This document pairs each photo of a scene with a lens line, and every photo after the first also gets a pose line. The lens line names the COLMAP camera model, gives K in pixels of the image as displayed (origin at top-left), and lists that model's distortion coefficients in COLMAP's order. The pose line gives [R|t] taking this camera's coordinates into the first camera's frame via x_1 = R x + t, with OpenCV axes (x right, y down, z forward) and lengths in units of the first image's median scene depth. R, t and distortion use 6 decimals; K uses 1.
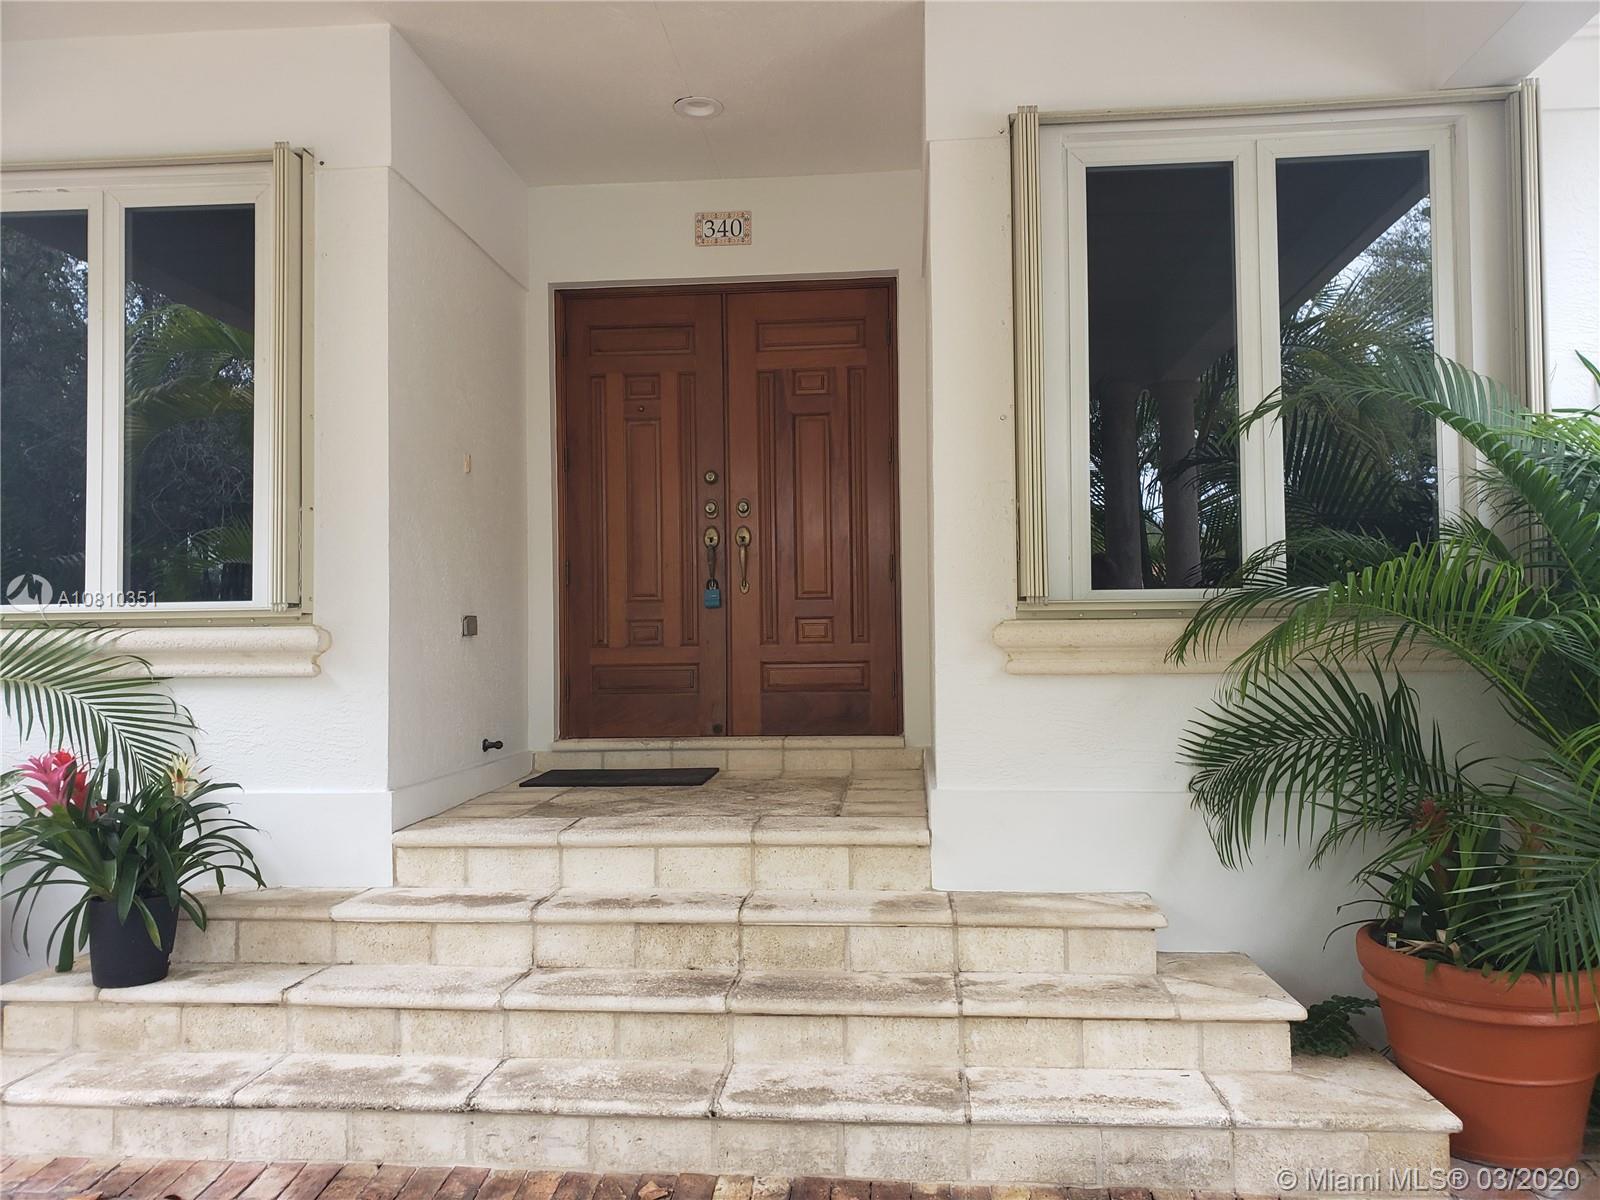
lens RADIAL K [[1261.4, 0, 800.0], [0, 1261.4, 600.0], [0, 0, 1]] dist [0.029360, -0.000332]
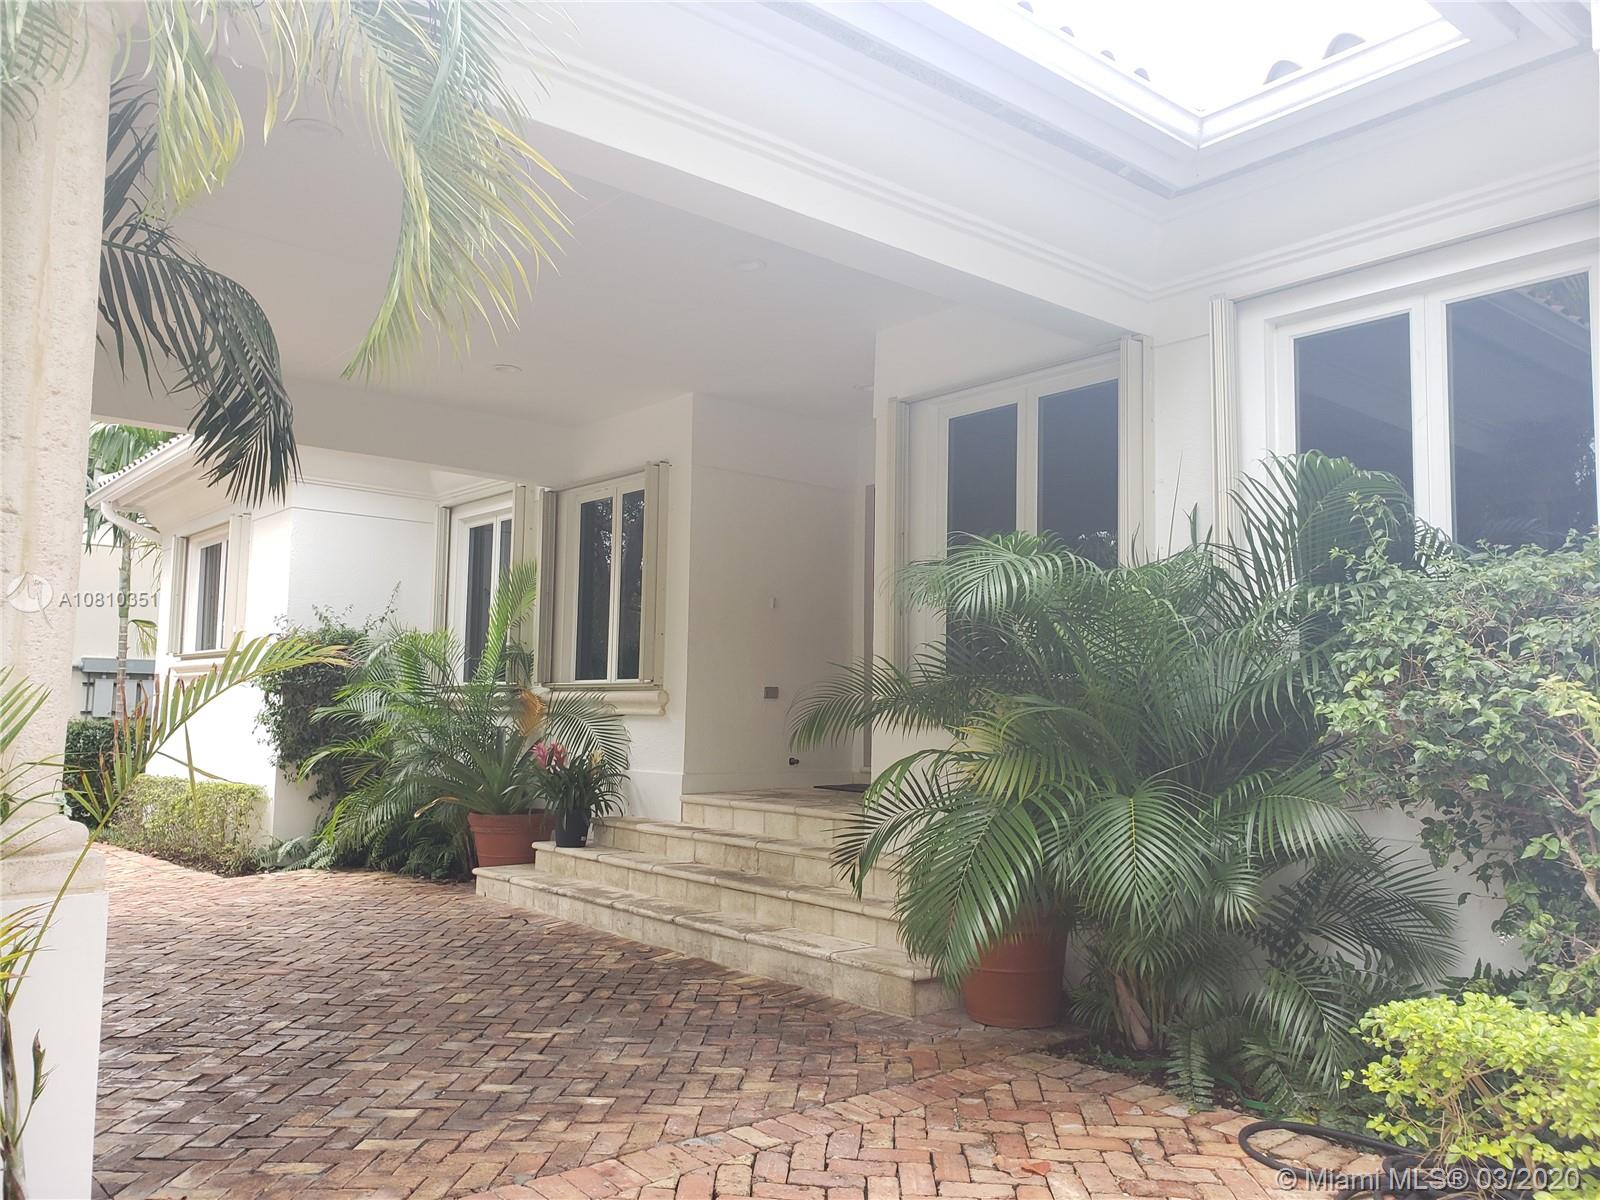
lens RADIAL K [[1221.7, 0, 800.0], [0, 1221.7, 600.0], [0, 0, 1]] dist [-0.000316, 0.003029]
pose [[0.719047, -0.040109, -0.693803, 1.255013], [0.005611, 0.998636, -0.051916, -0.024410], [0.694939, 0.033437, 0.718291, -0.287967]]
